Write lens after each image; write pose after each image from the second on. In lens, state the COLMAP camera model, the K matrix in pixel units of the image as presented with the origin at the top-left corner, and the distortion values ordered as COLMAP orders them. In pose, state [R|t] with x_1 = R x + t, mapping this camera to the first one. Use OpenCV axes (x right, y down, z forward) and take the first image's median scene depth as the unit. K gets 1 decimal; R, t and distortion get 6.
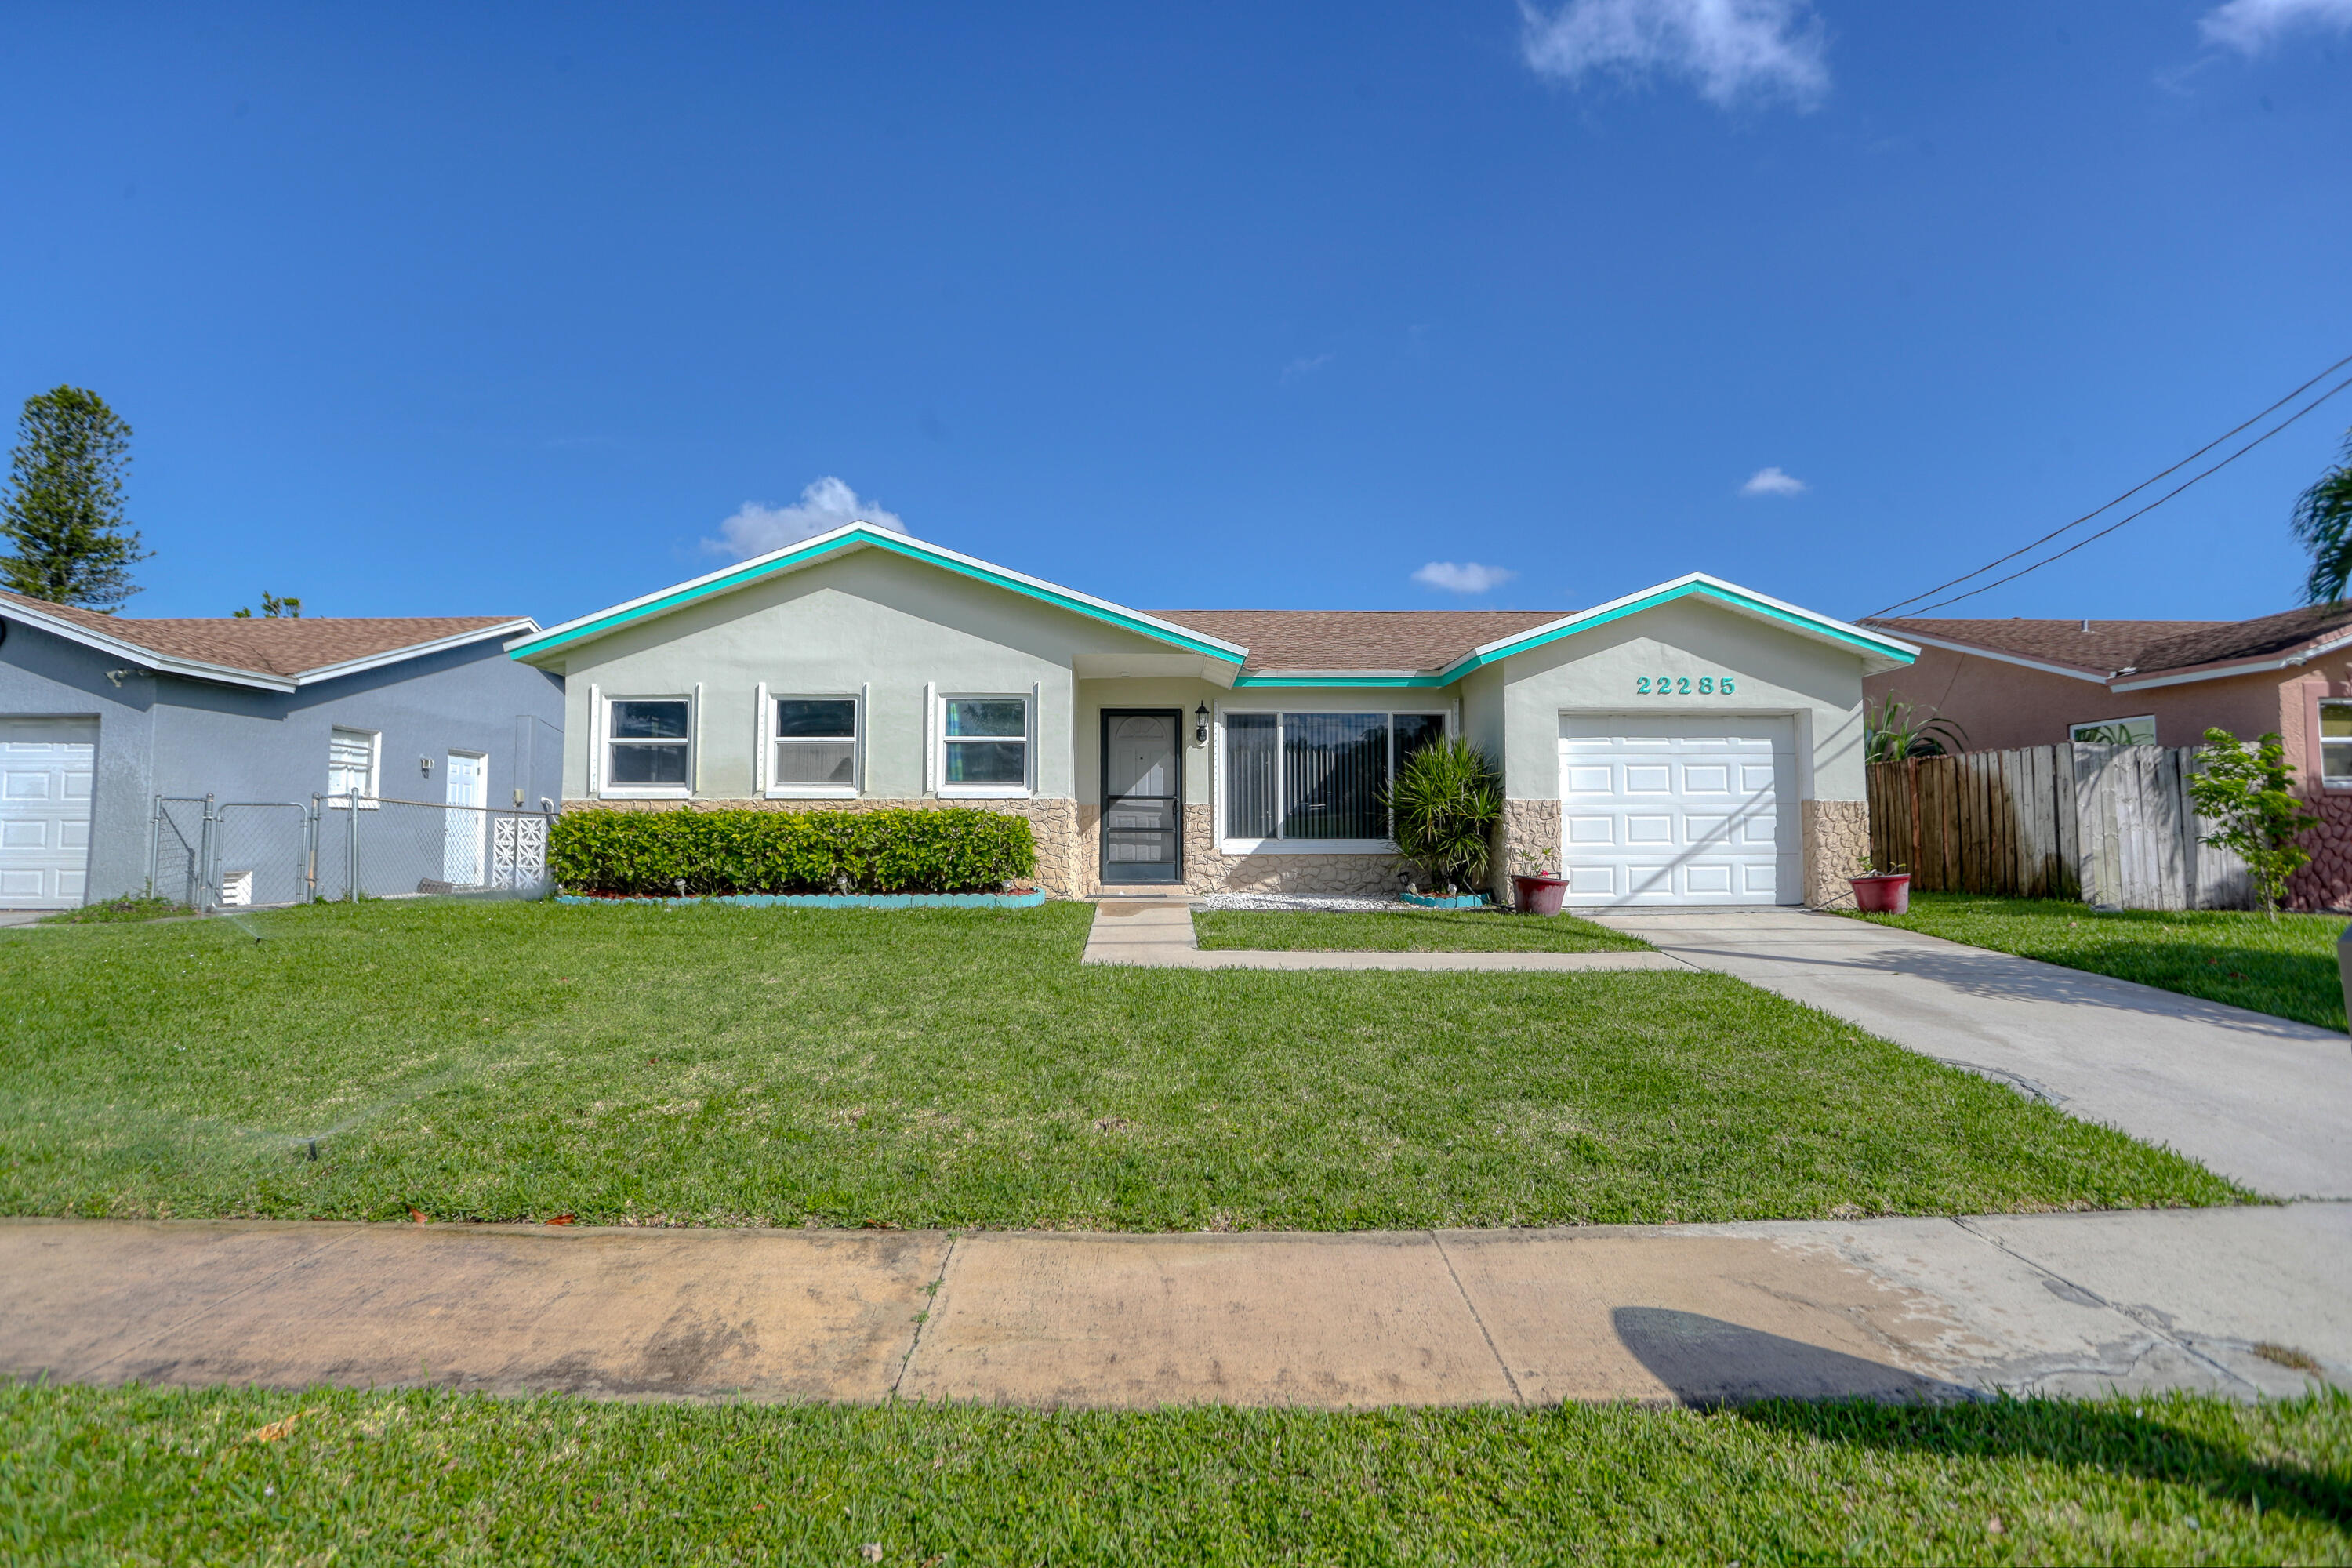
lens RADIAL K [[1144.3, 0, 1176.1], [0, 1144.3, 774.4], [0, 0, 1]] dist [-0.065578, 0.025899]
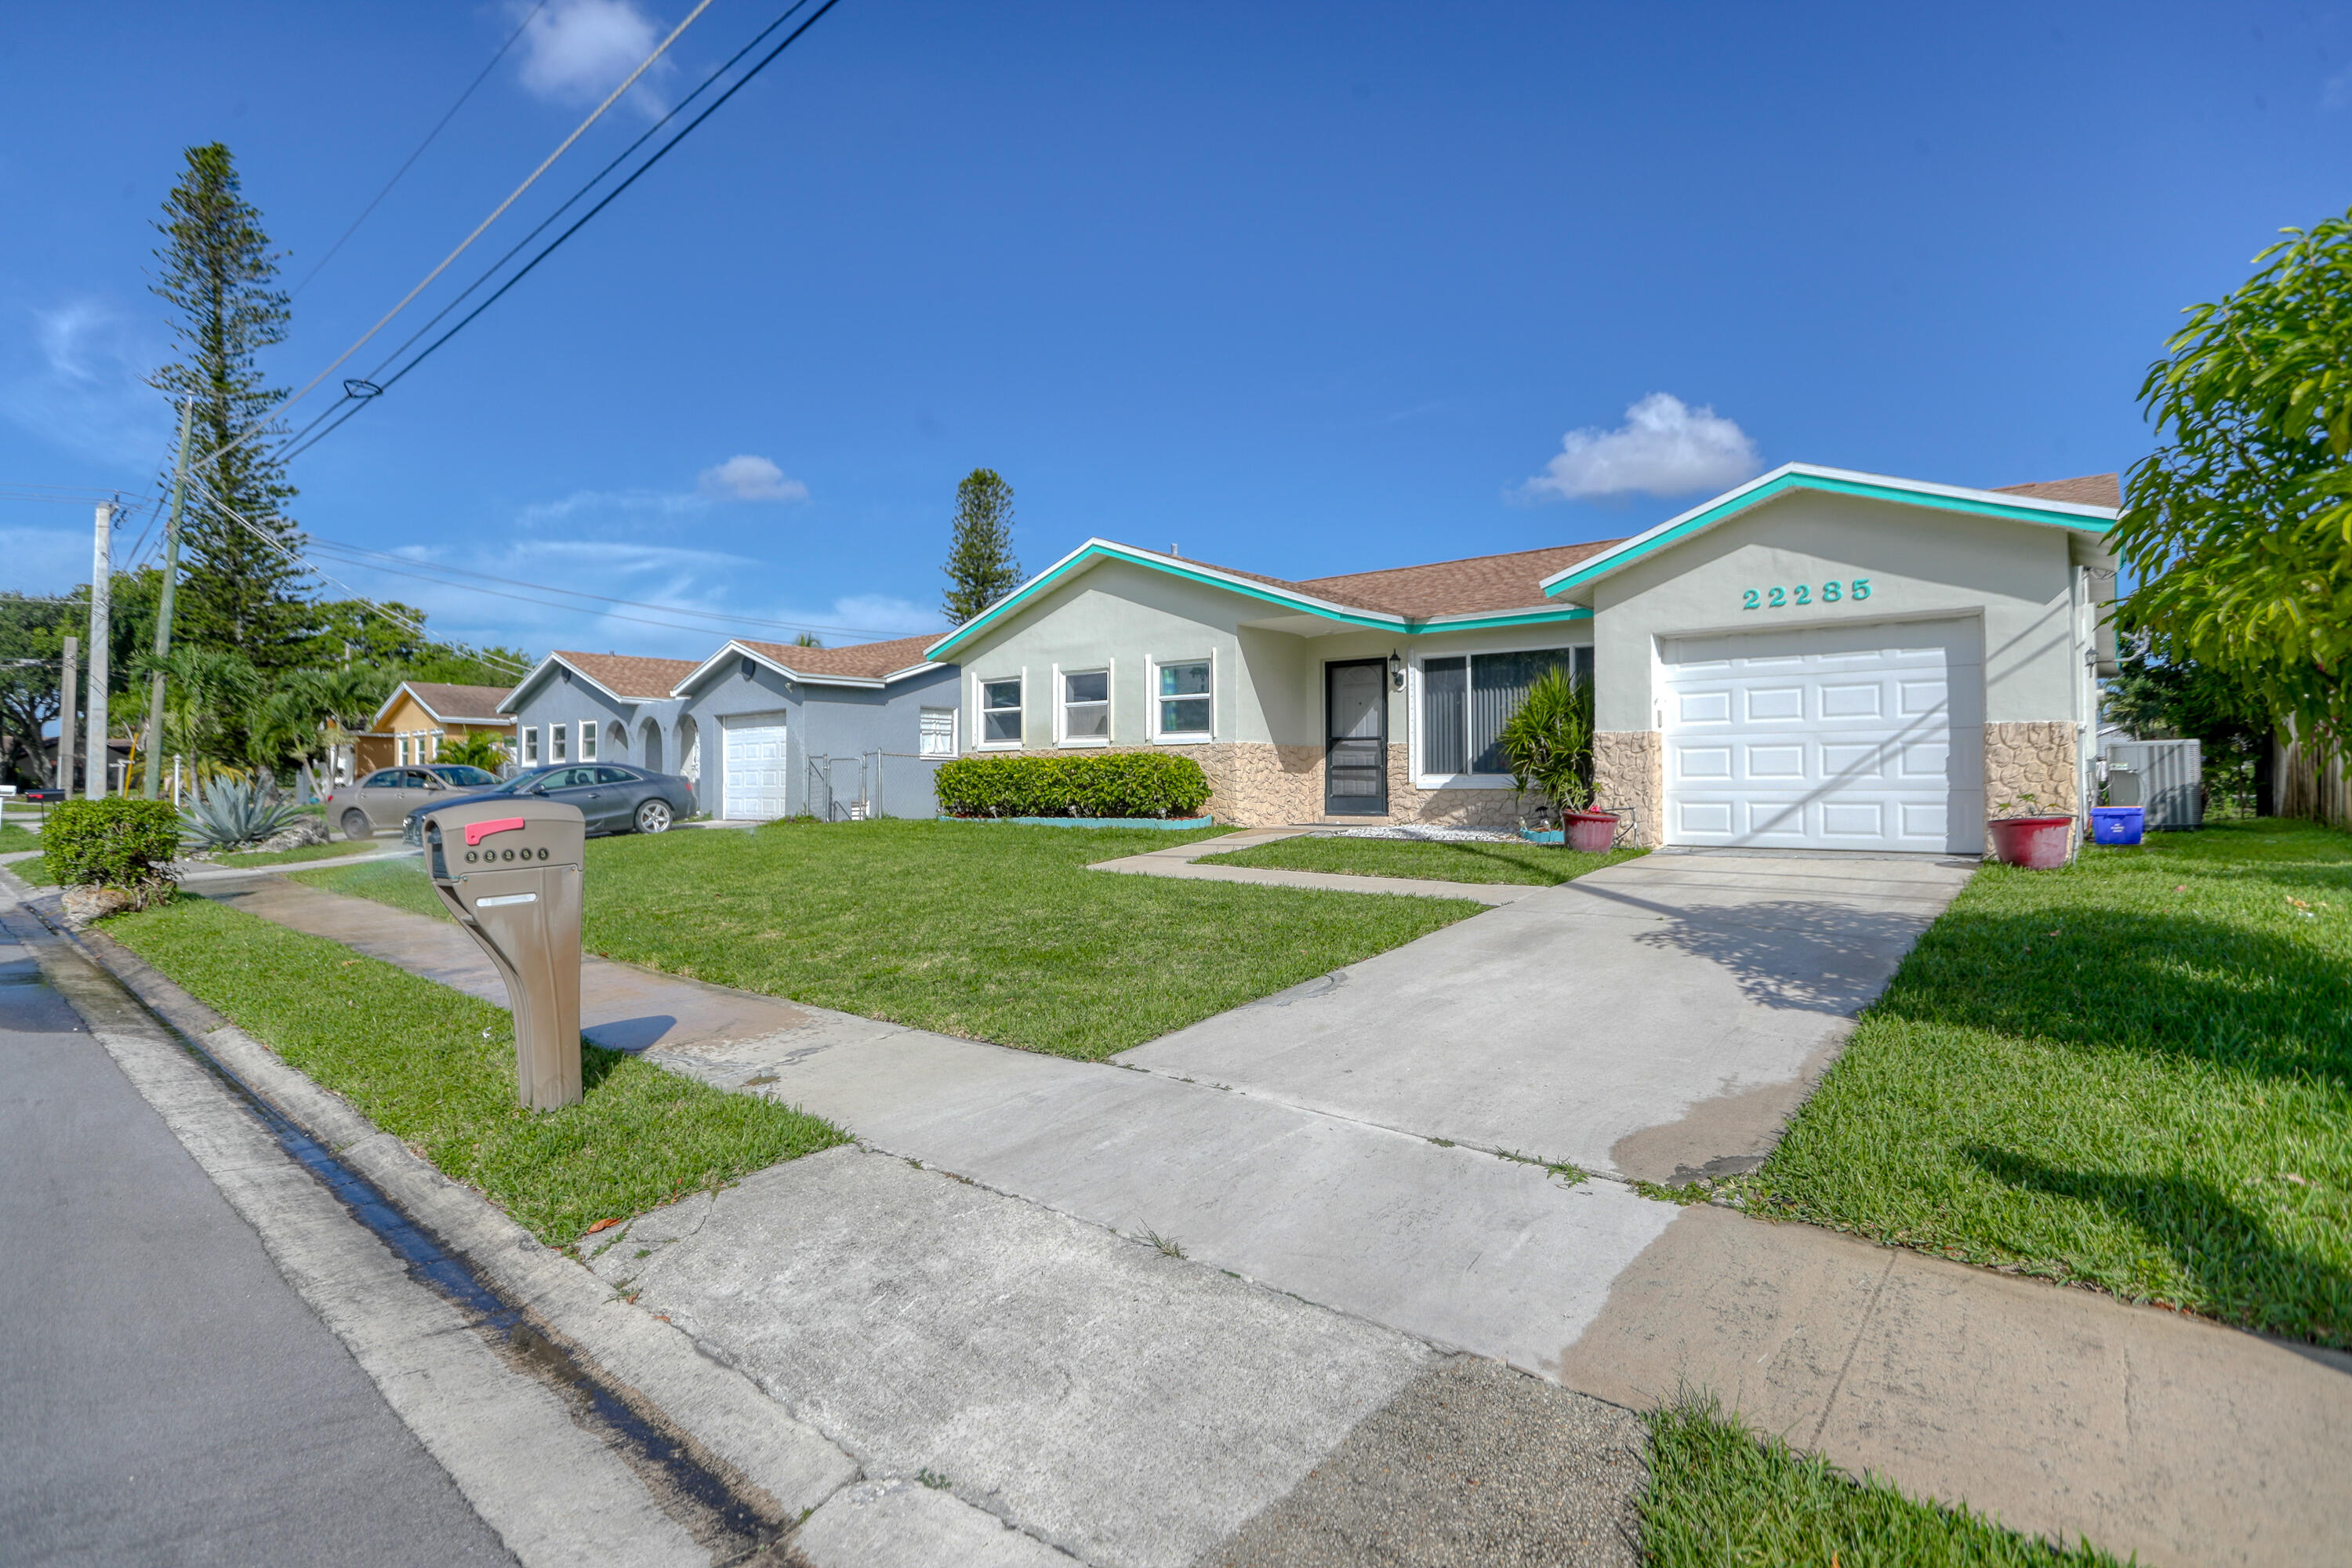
lens RADIAL K [[1144.3, 0, 1161.5], [0, 1144.3, 770.7], [0, 0, 1]] dist [-0.065578, 0.025899]
pose [[0.750891, -0.008876, -0.660366, 0.643580], [0.044211, 0.998342, 0.036852, 0.002416], [0.658945, -0.056867, 0.750039, 0.030203]]
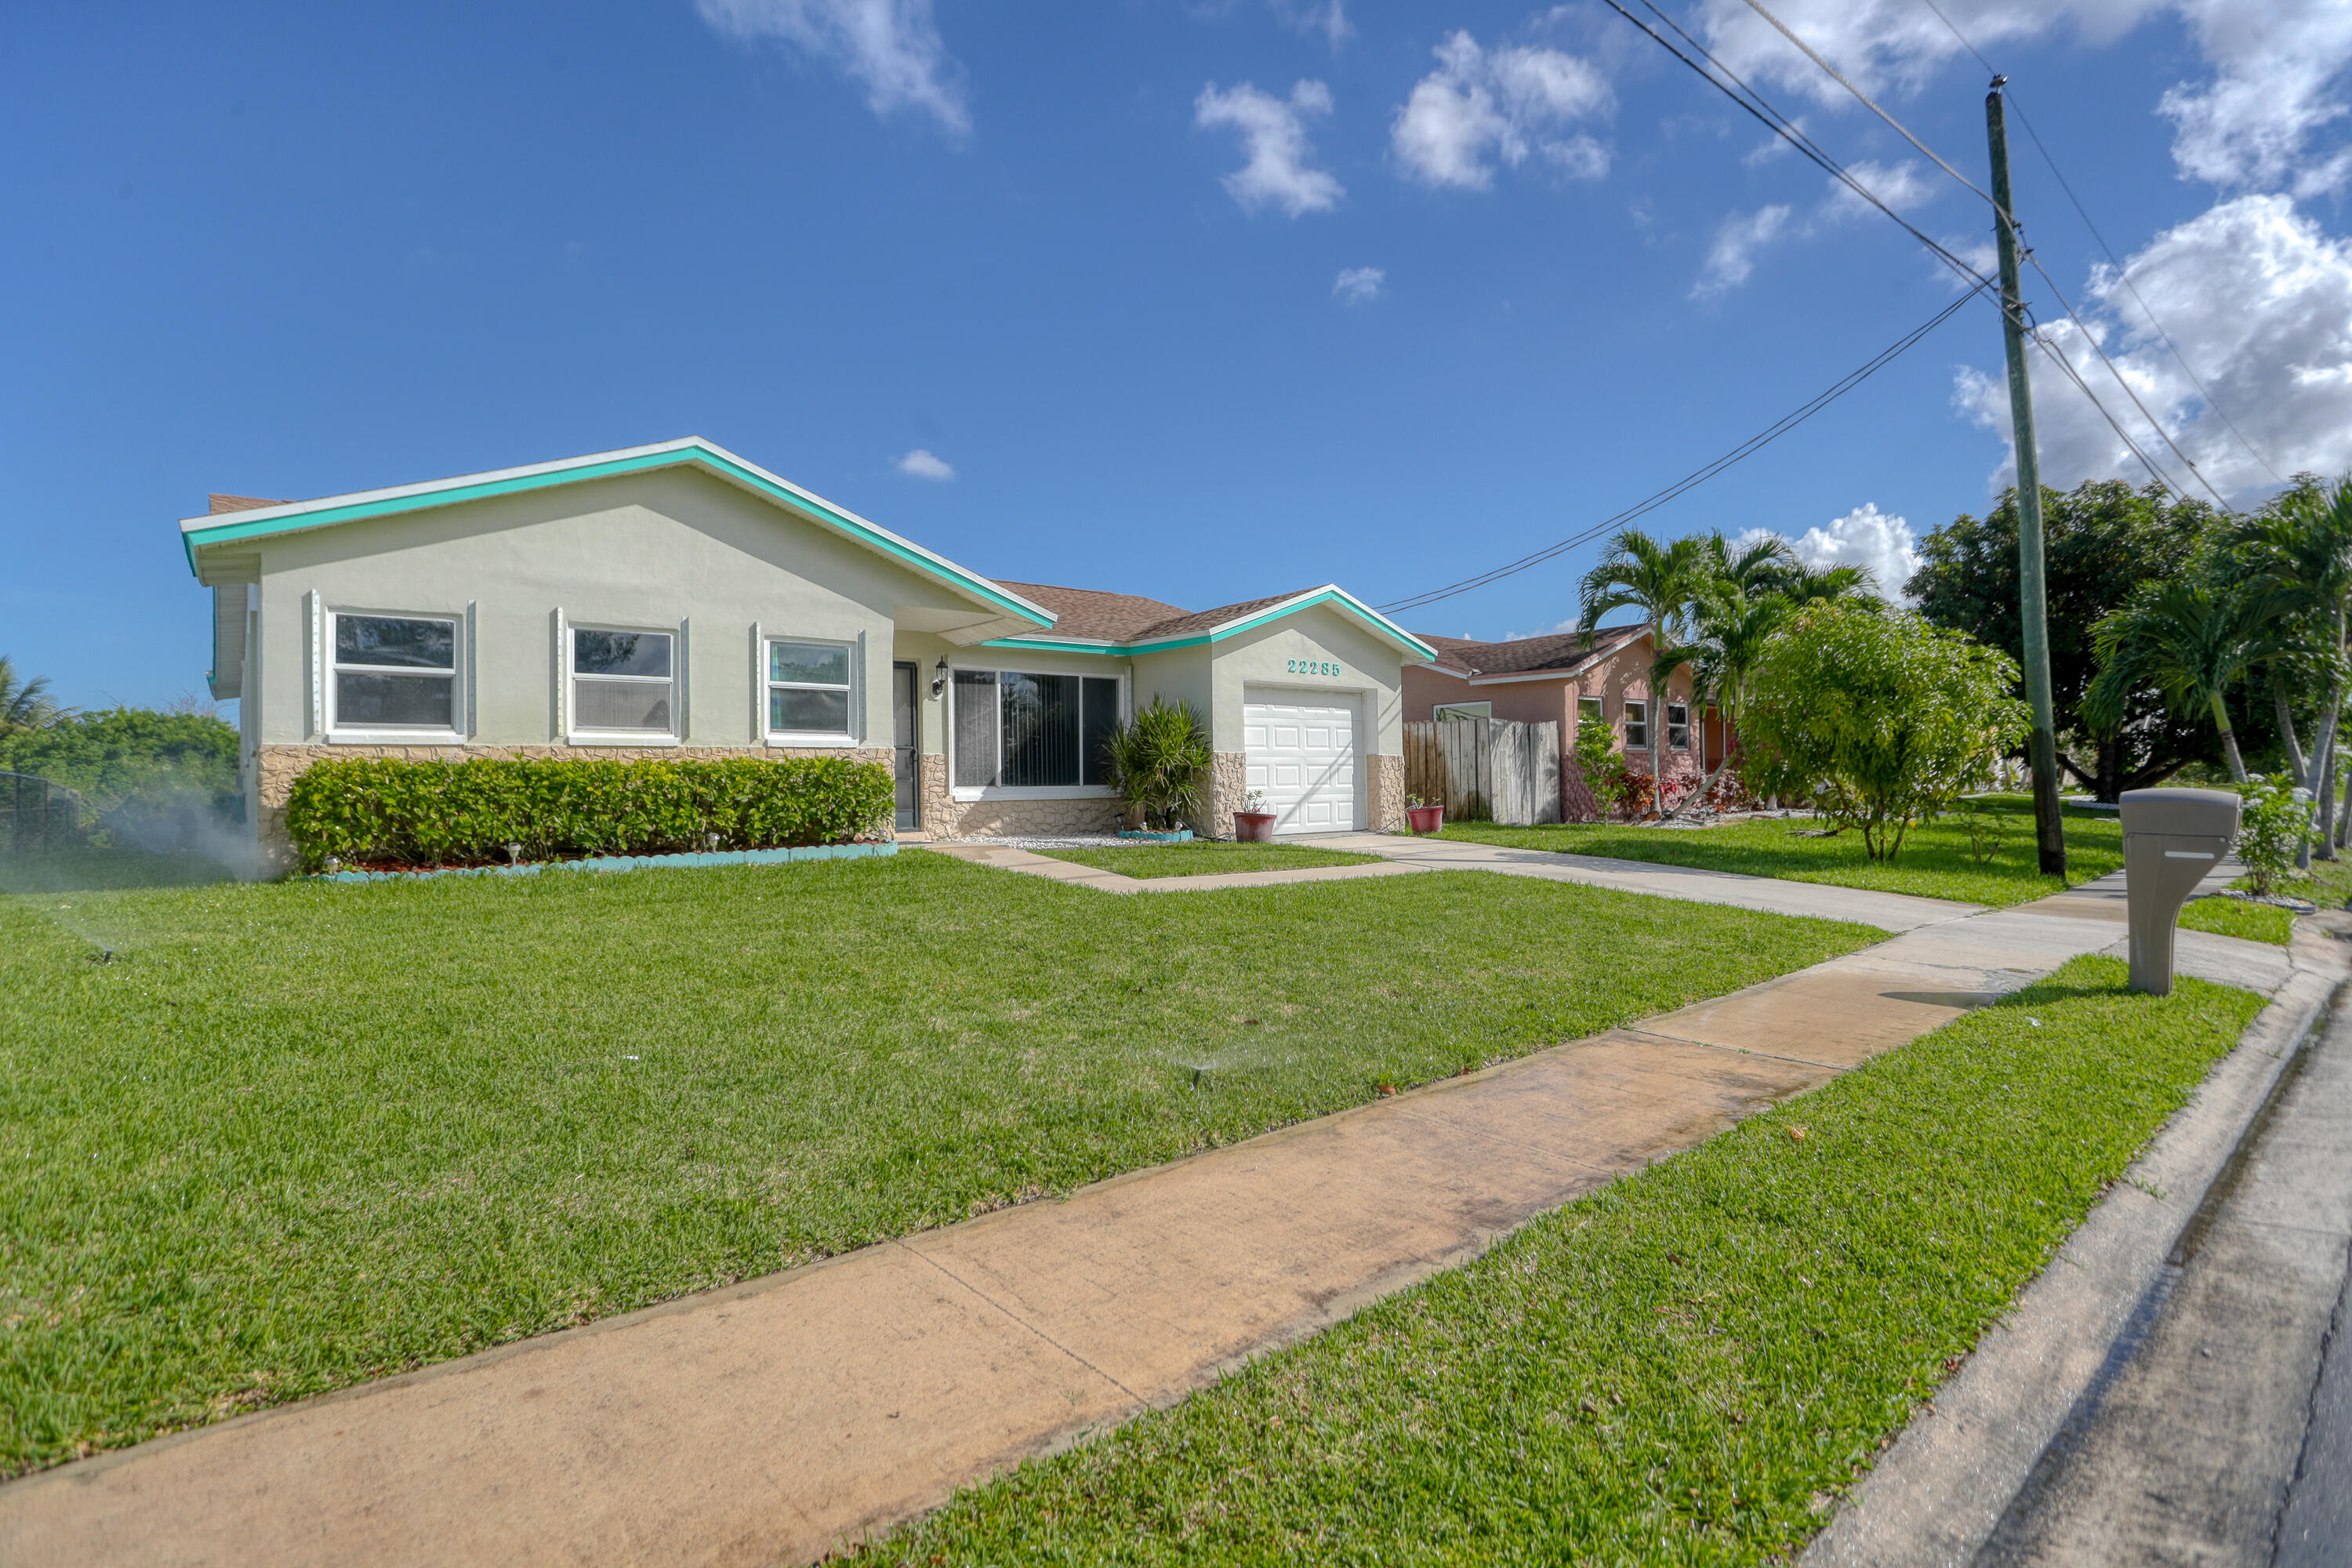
lens RADIAL K [[1144.3, 0, 1169.2], [0, 1144.3, 780.2], [0, 0, 1]] dist [-0.065578, 0.025899]
pose [[0.771321, -0.008207, 0.636393, -0.538279], [-0.023727, 0.998851, 0.041639, 0.001561], [-0.636004, -0.047217, 0.770240, 0.064654]]
